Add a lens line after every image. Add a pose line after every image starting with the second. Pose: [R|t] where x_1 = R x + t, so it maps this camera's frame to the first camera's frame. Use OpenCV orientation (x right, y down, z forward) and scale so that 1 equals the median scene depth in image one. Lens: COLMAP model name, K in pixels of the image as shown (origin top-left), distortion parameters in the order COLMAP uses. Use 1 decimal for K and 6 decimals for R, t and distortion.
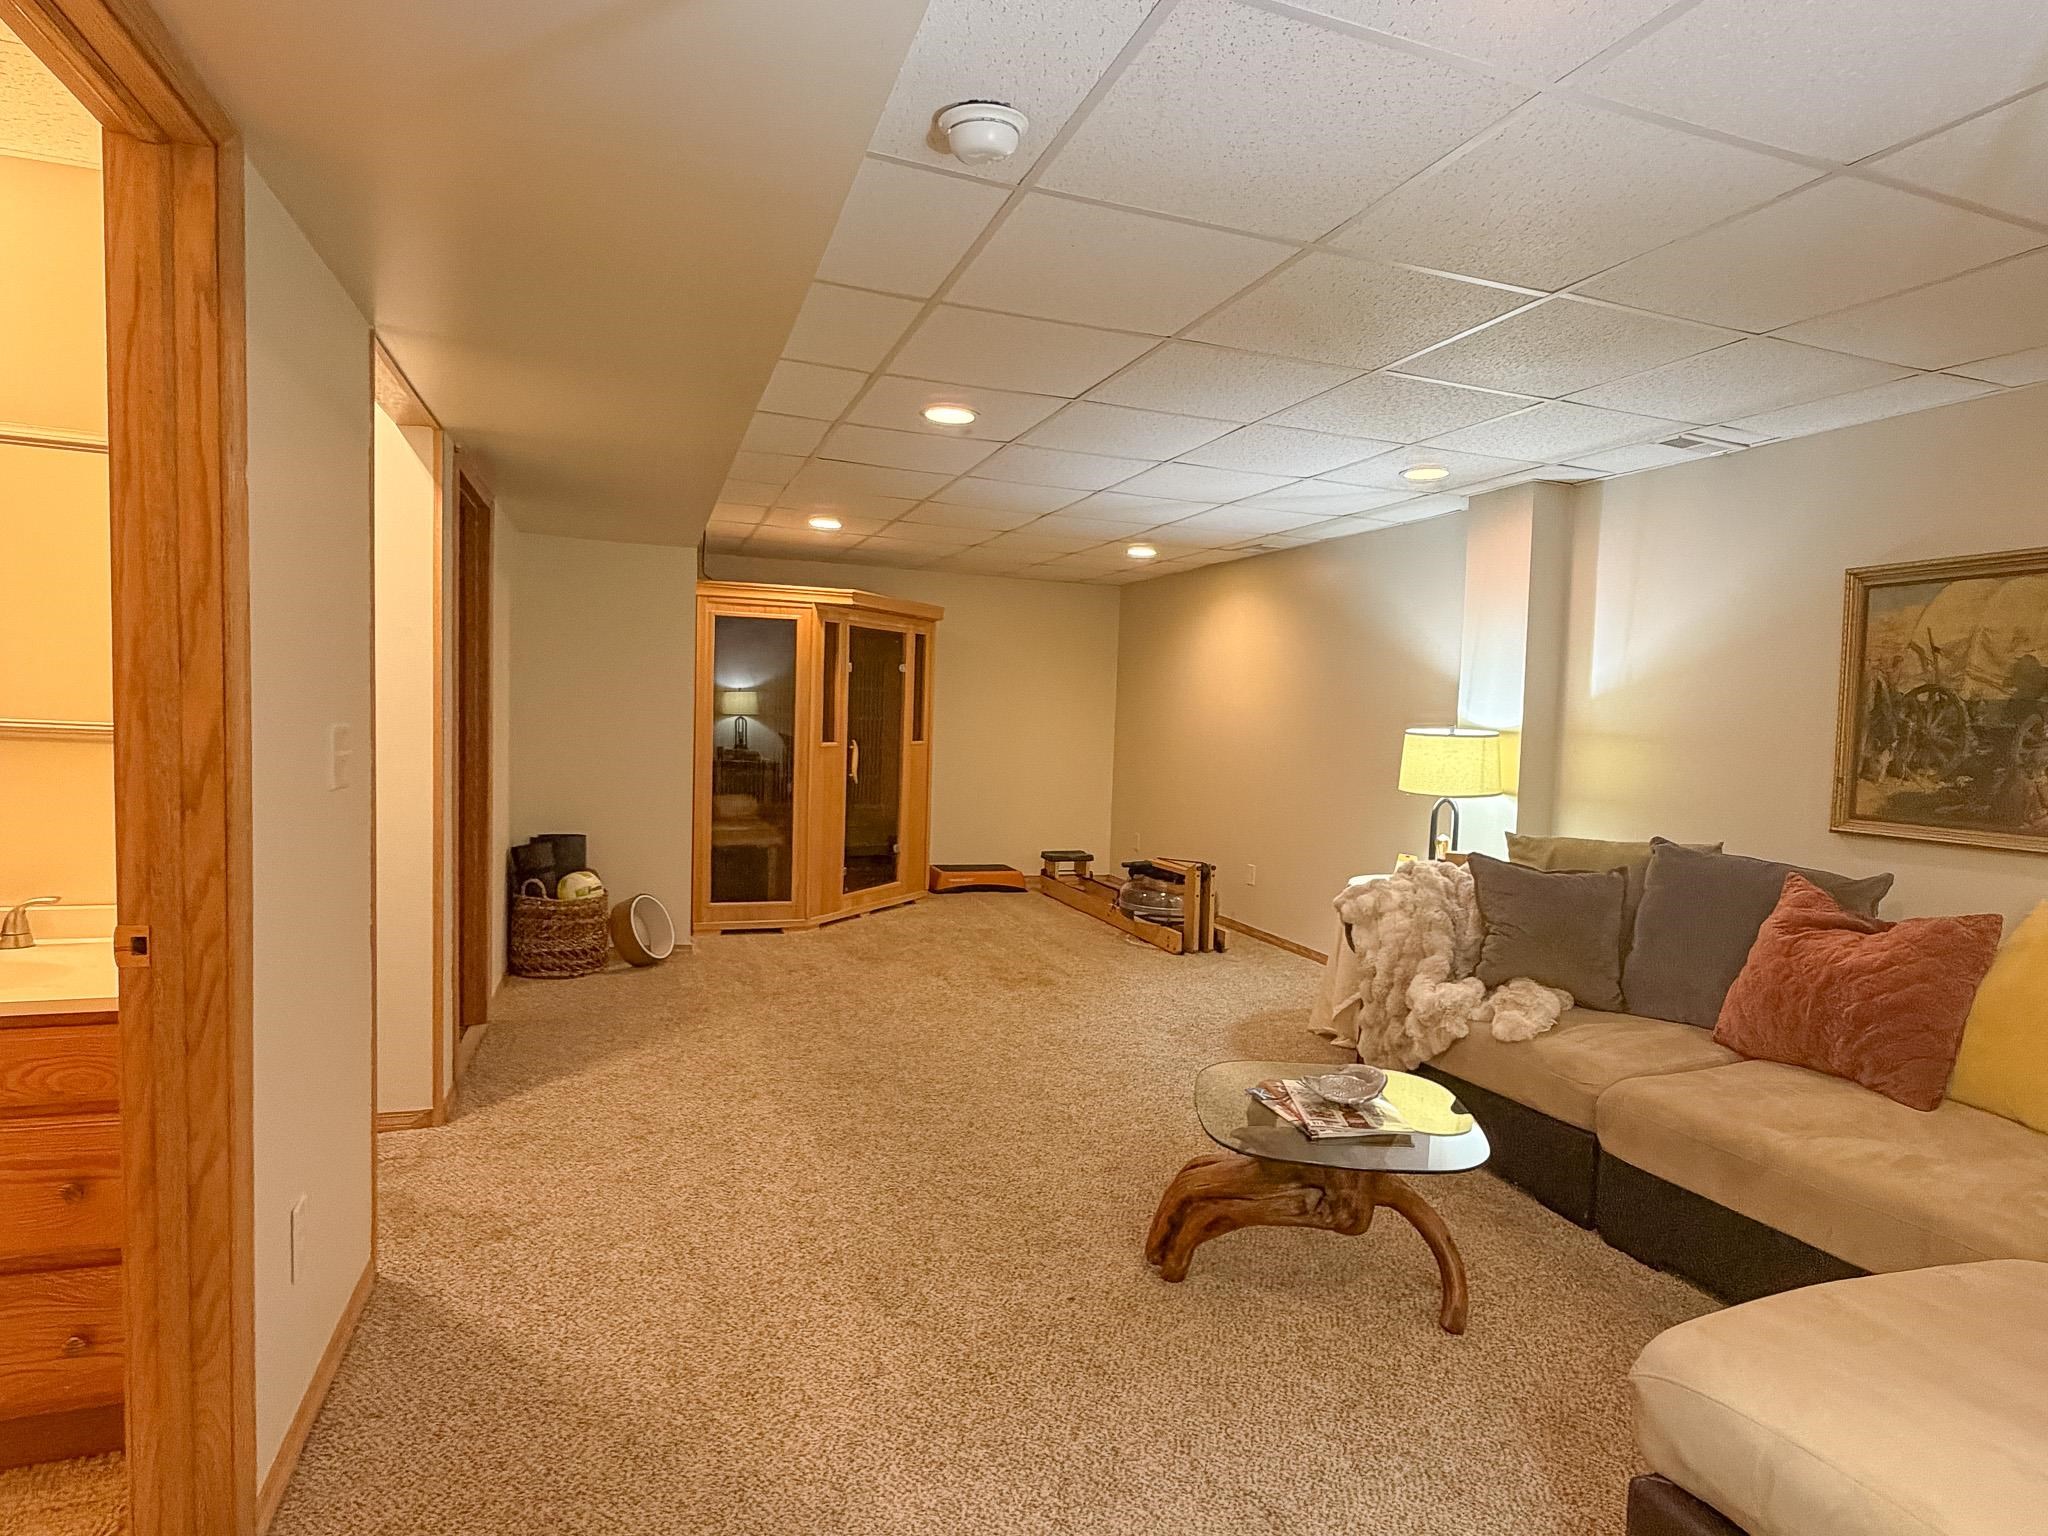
lens RADIAL K [[1113.2, 0, 1024.0], [0, 1113.2, 768.0], [0, 0, 1]] dist [-0.003075, -0.000779]
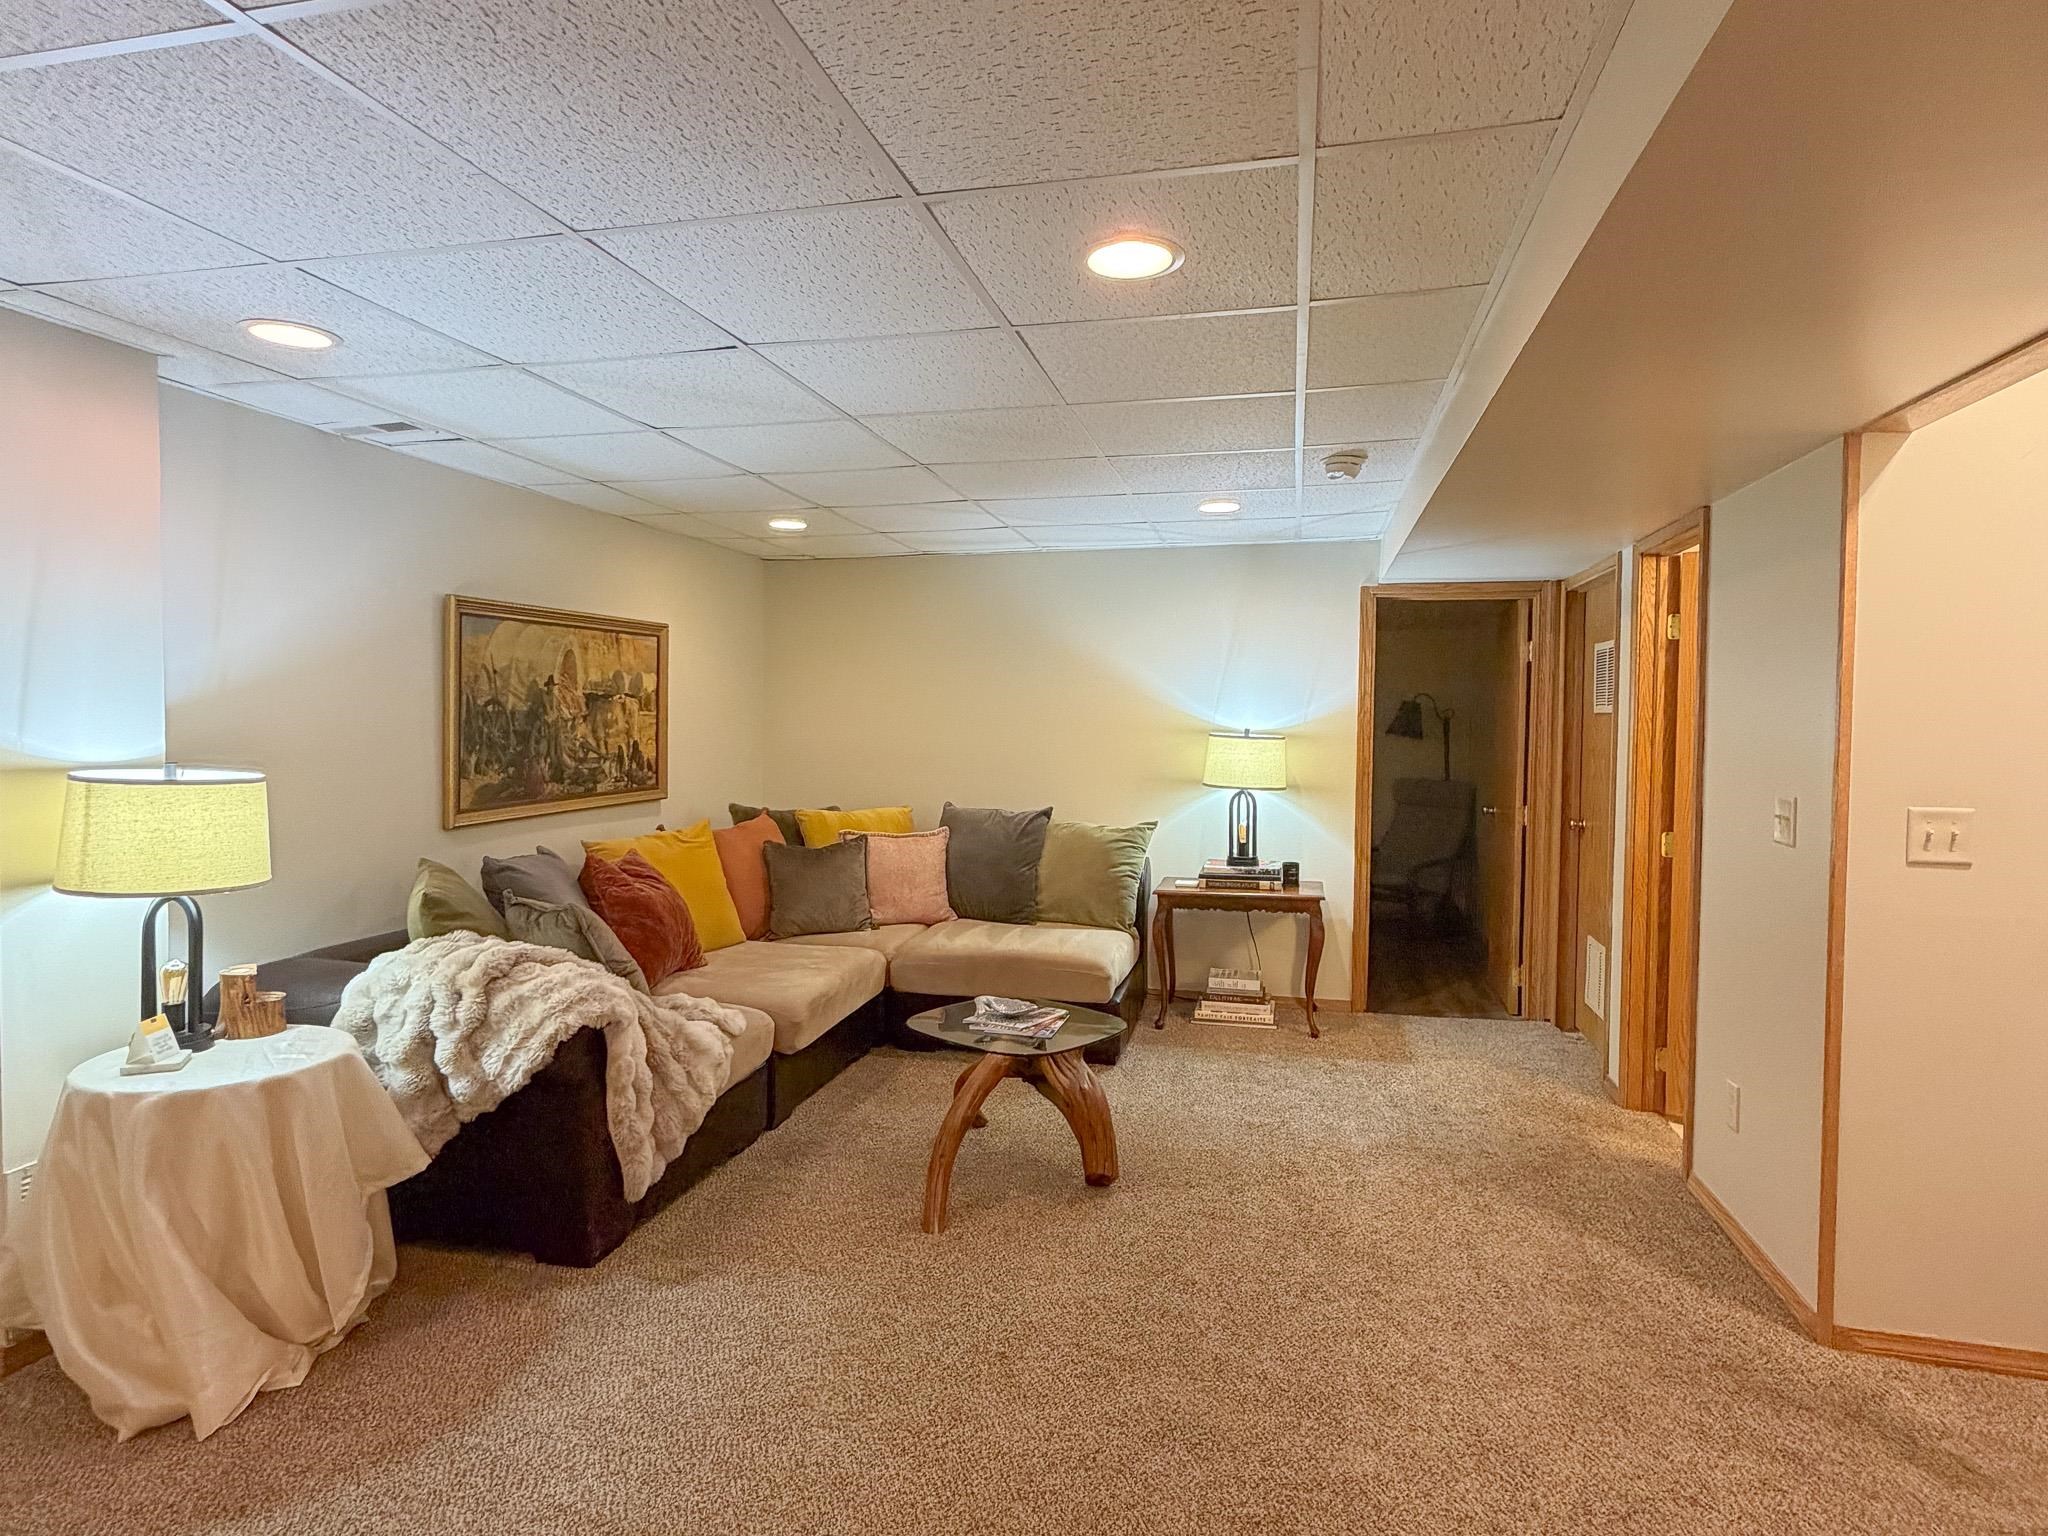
lens RADIAL K [[1113.2, 0, 1024.0], [0, 1113.2, 768.0], [0, 0, 1]] dist [-0.003075, -0.000779]
pose [[-0.835283, -0.065752, 0.545874, -0.229714], [-0.004639, 0.993631, 0.112588, -0.082790], [-0.549801, 0.091510, -0.830268, 1.005934]]
